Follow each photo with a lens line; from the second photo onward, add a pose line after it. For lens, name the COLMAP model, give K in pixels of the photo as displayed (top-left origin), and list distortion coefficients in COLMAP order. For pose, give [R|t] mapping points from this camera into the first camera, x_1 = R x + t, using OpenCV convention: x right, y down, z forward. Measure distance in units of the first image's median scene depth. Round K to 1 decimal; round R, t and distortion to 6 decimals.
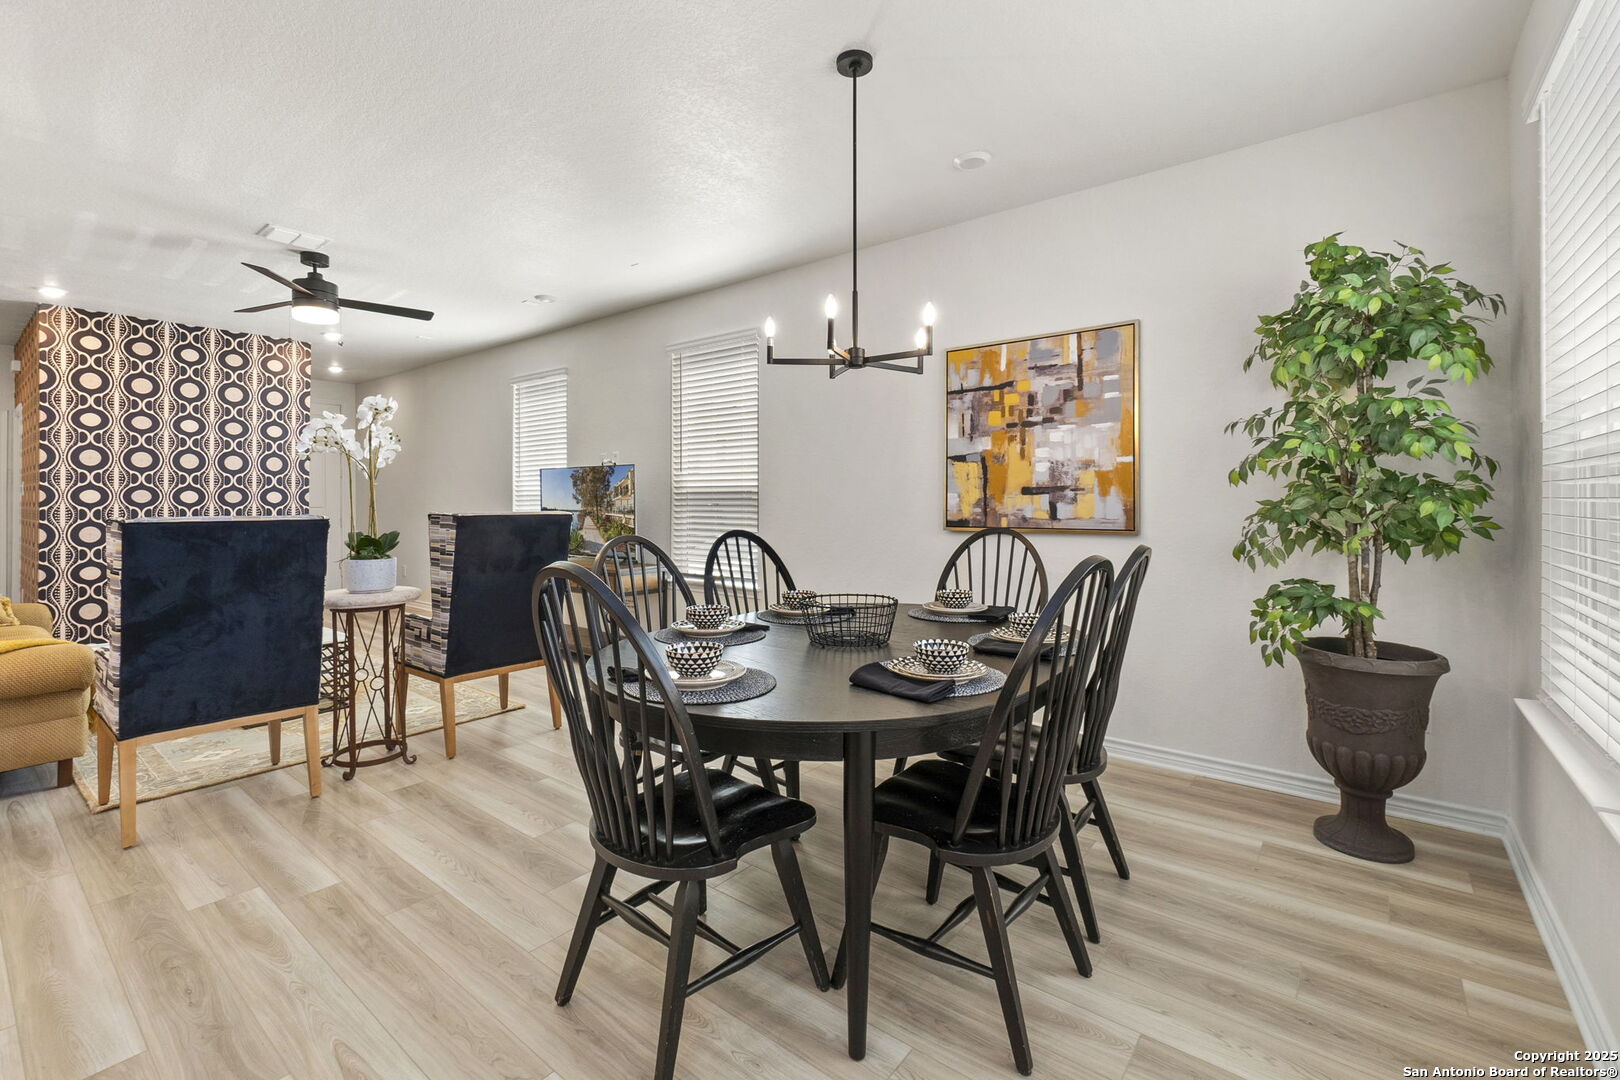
lens RADIAL K [[706.0, 0, 789.9], [0, 706.0, 506.5], [0, 0, 1]] dist [-0.003292, 0.000541]
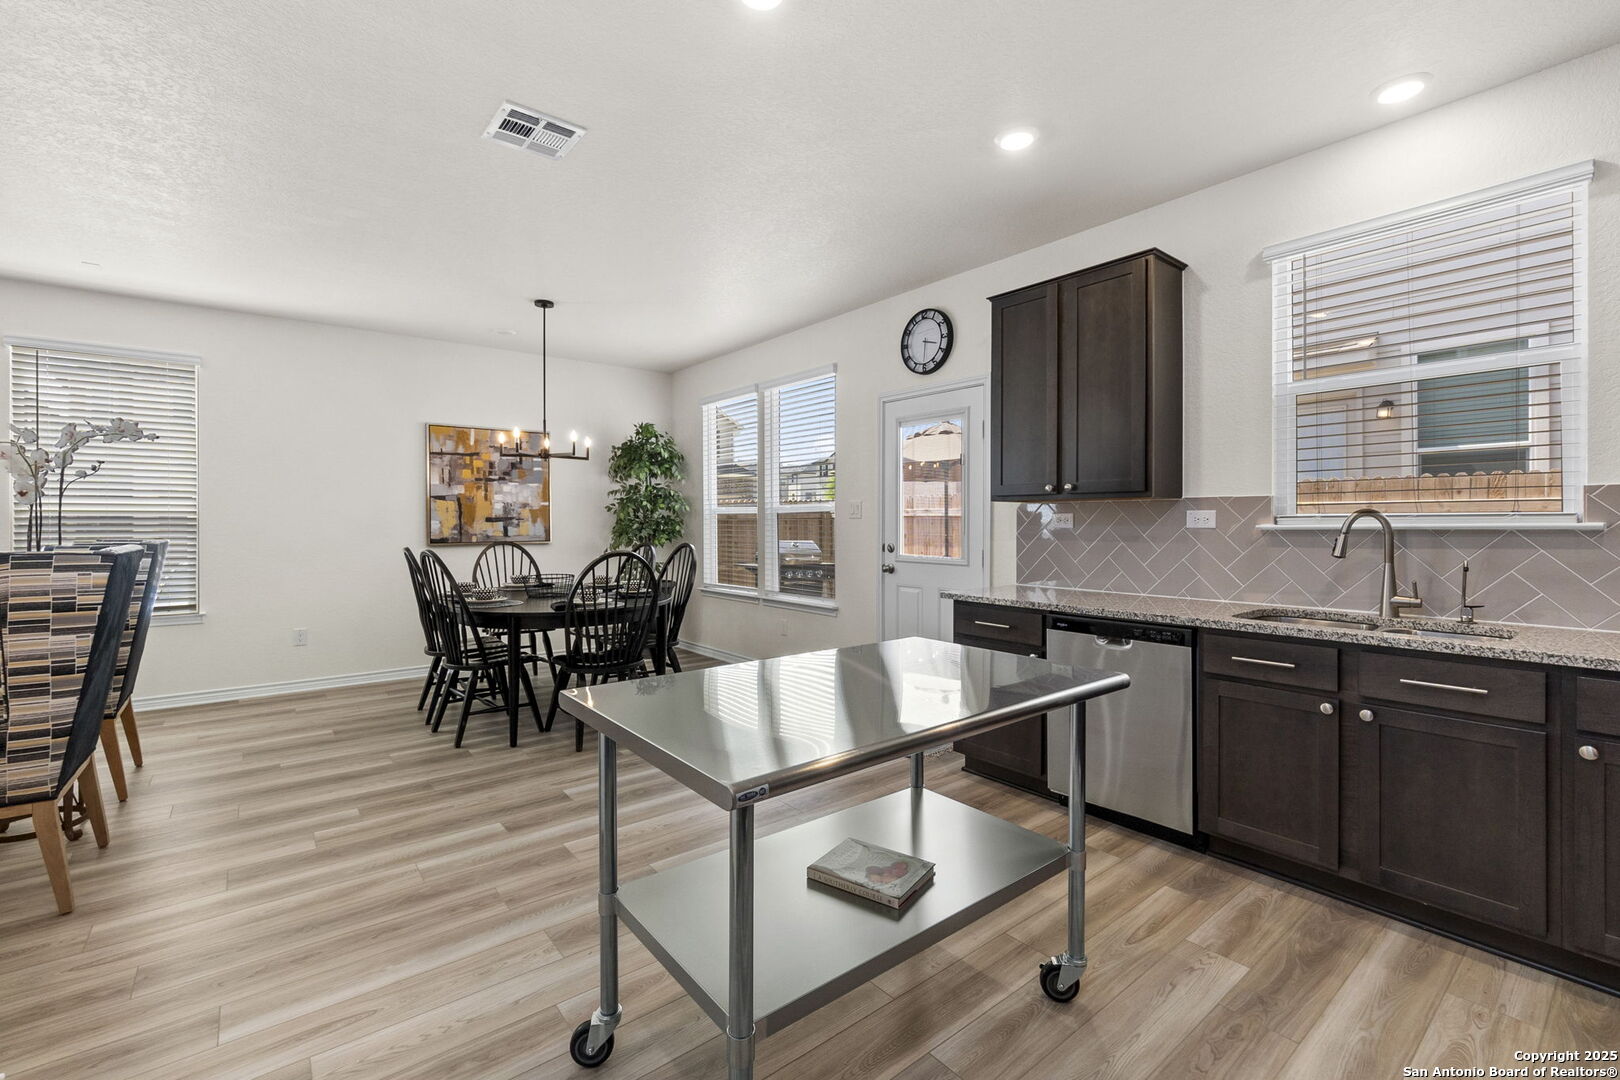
lens RADIAL K [[706.0, 0, 808.9], [0, 706.0, 527.3], [0, 0, 1]] dist [-0.003292, 0.000541]
pose [[0.217162, -0.008734, 0.976097, -1.140317], [0.007493, 0.999945, 0.007281, -0.010948], [-0.976107, 0.005733, 0.217216, -0.102336]]
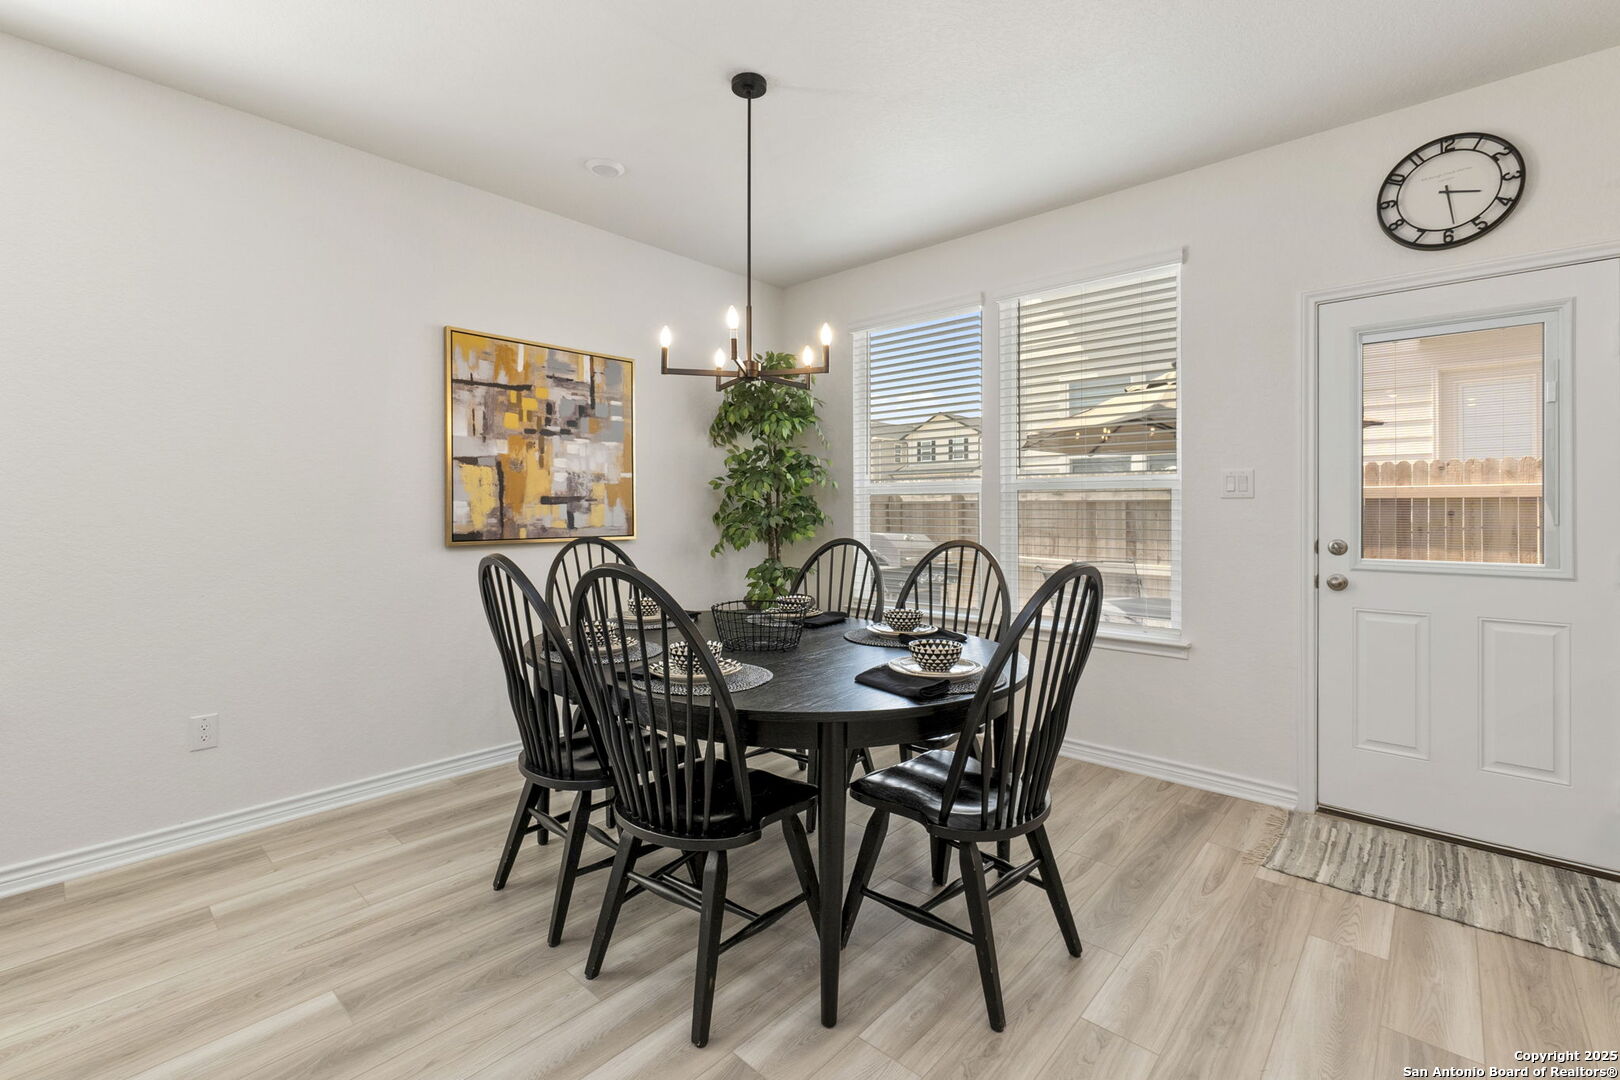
lens RADIAL K [[706.0, 0, 804.8], [0, 706.0, 509.1], [0, 0, 1]] dist [-0.003292, 0.000541]
pose [[0.059561, 0.002182, 0.998222, -0.630979], [0.006070, 0.999978, -0.002548, -0.005189], [-0.998206, 0.006211, 0.059546, 0.586474]]
